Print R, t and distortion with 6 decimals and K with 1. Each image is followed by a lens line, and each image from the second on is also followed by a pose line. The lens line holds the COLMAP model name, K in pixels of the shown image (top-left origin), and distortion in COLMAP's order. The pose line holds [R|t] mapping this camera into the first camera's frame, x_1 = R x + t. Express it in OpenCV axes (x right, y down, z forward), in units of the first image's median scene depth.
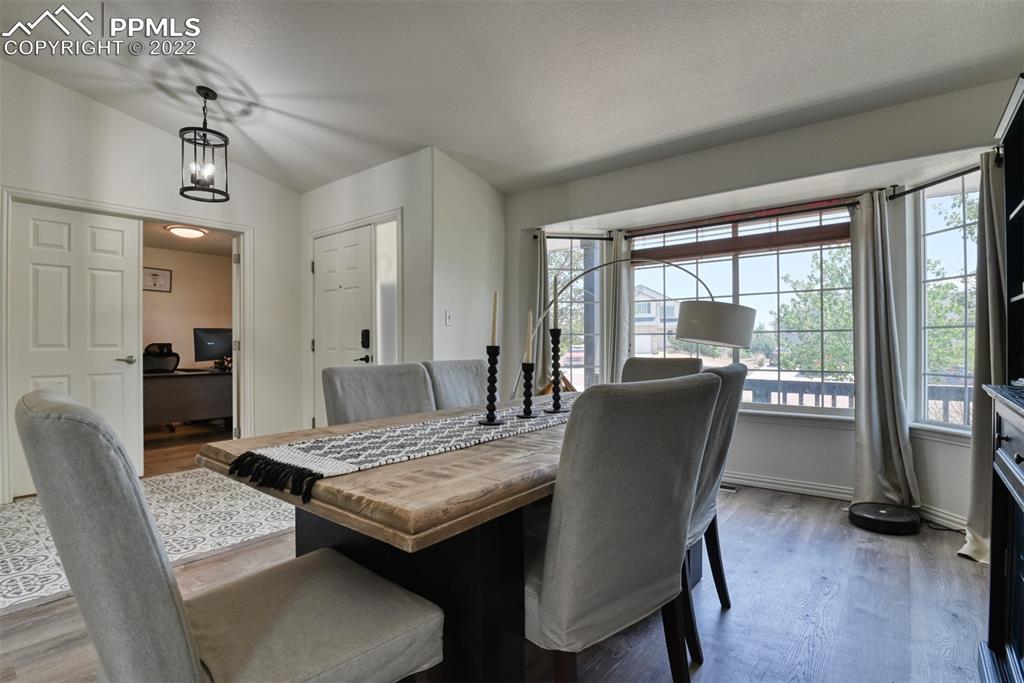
lens RADIAL K [[498.2, 0, 514.7], [0, 498.2, 343.9], [0, 0, 1]] dist [-0.025661, -0.001358]
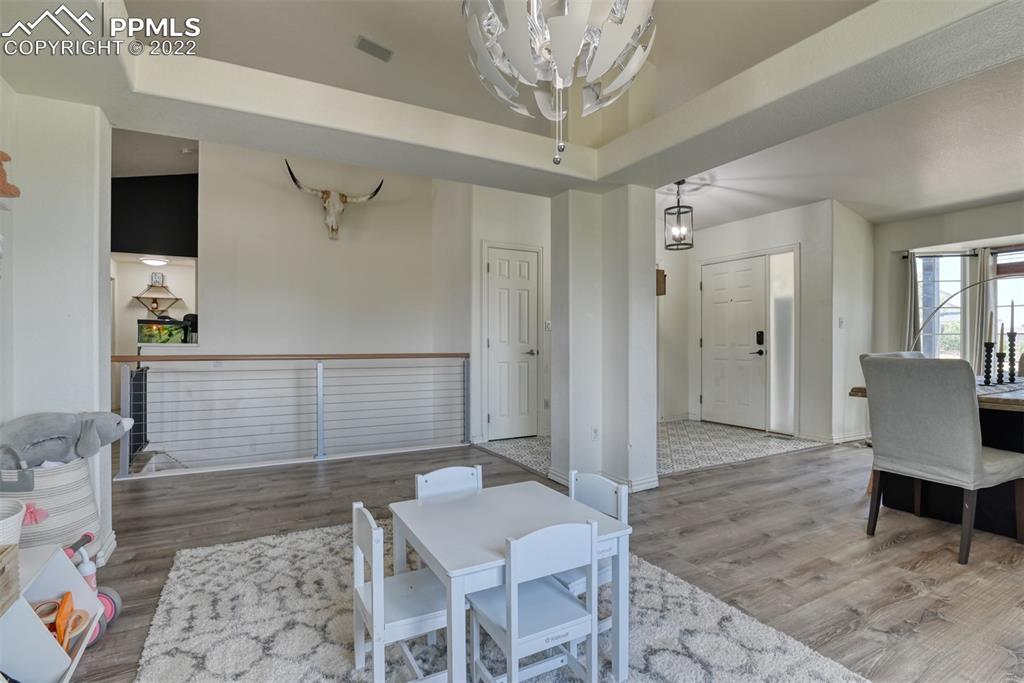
lens RADIAL K [[505.7, 0, 506.3], [0, 505.7, 342.0], [0, 0, 1]] dist [-0.034642, -0.001238]
pose [[0.919419, 0.004134, -0.393259, -0.452242], [-0.004637, 0.999989, -0.000330, 0.005163], [0.393253, 0.002127, 0.919428, -0.628270]]
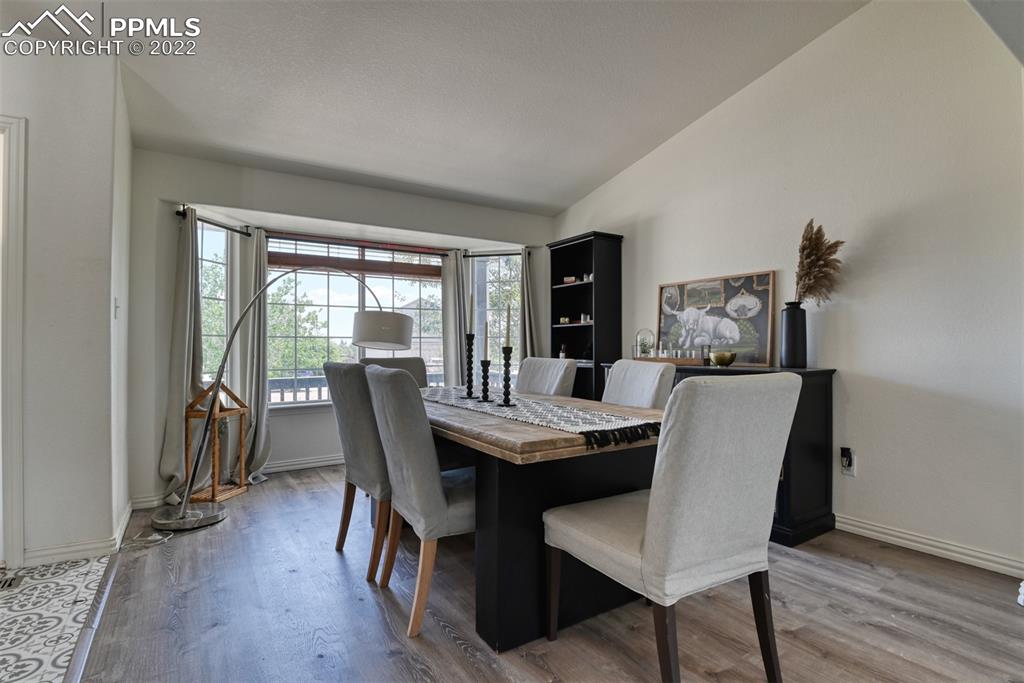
lens RADIAL K [[498.2, 0, 514.7], [0, 498.2, 343.9], [0, 0, 1]] dist [-0.025661, -0.001358]
pose [[0.315082, 0.007201, 0.949037, -0.617637], [0.003207, 0.999957, -0.008652, 0.004255], [-0.949059, 0.005770, 0.315046, 0.272009]]
